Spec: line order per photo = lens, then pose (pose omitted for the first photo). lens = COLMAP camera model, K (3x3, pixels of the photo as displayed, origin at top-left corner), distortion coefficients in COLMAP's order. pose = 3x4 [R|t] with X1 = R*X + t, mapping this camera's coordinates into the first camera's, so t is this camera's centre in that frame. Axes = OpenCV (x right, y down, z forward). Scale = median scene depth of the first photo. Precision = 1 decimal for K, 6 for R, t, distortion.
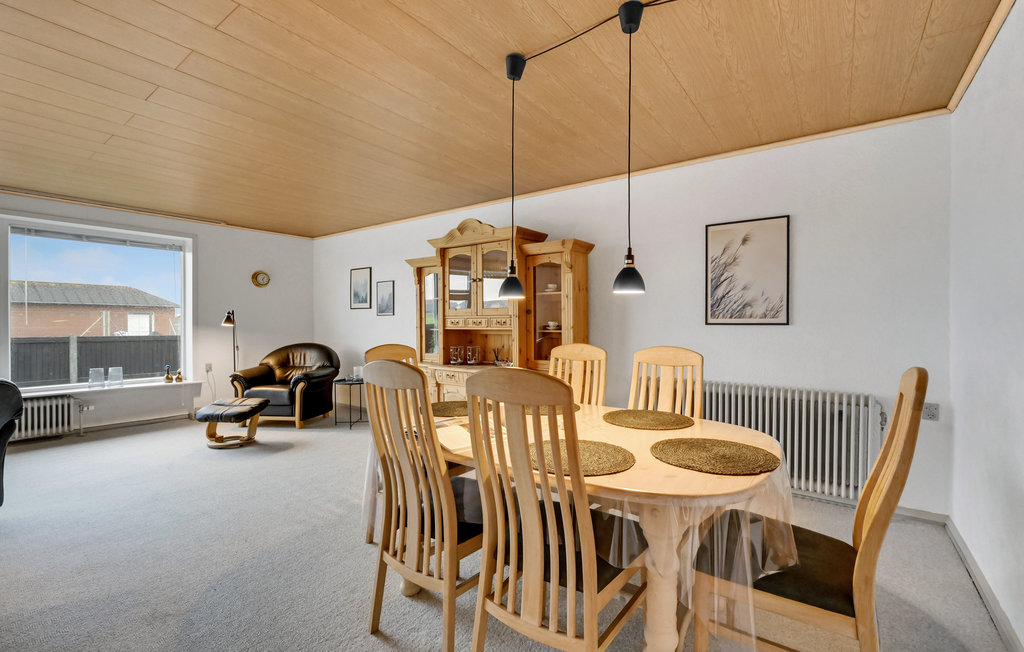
lens RADIAL K [[446.6, 0, 512.0], [0, 446.6, 326.0], [0, 0, 1]] dist [0.000242, 0.000057]
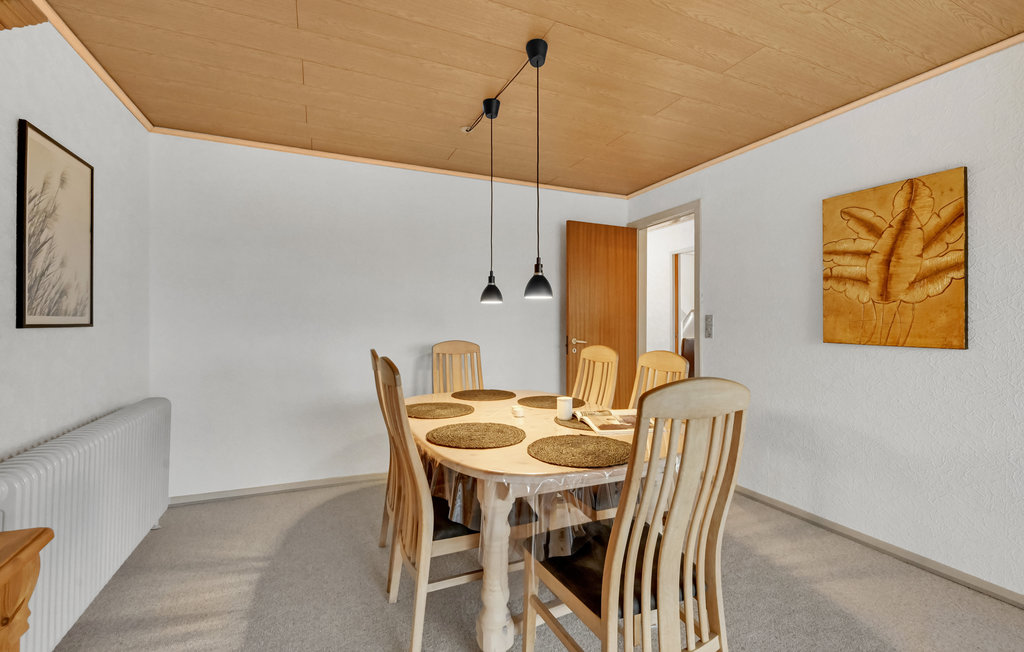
lens RADIAL K [[446.6, 0, 512.0], [0, 446.6, 326.0], [0, 0, 1]] dist [0.000242, 0.000057]
pose [[-0.868480, -0.006127, 0.495686, -0.275678], [0.004333, 0.999792, 0.019950, -0.012596], [-0.495705, 0.019474, -0.868273, 1.221233]]
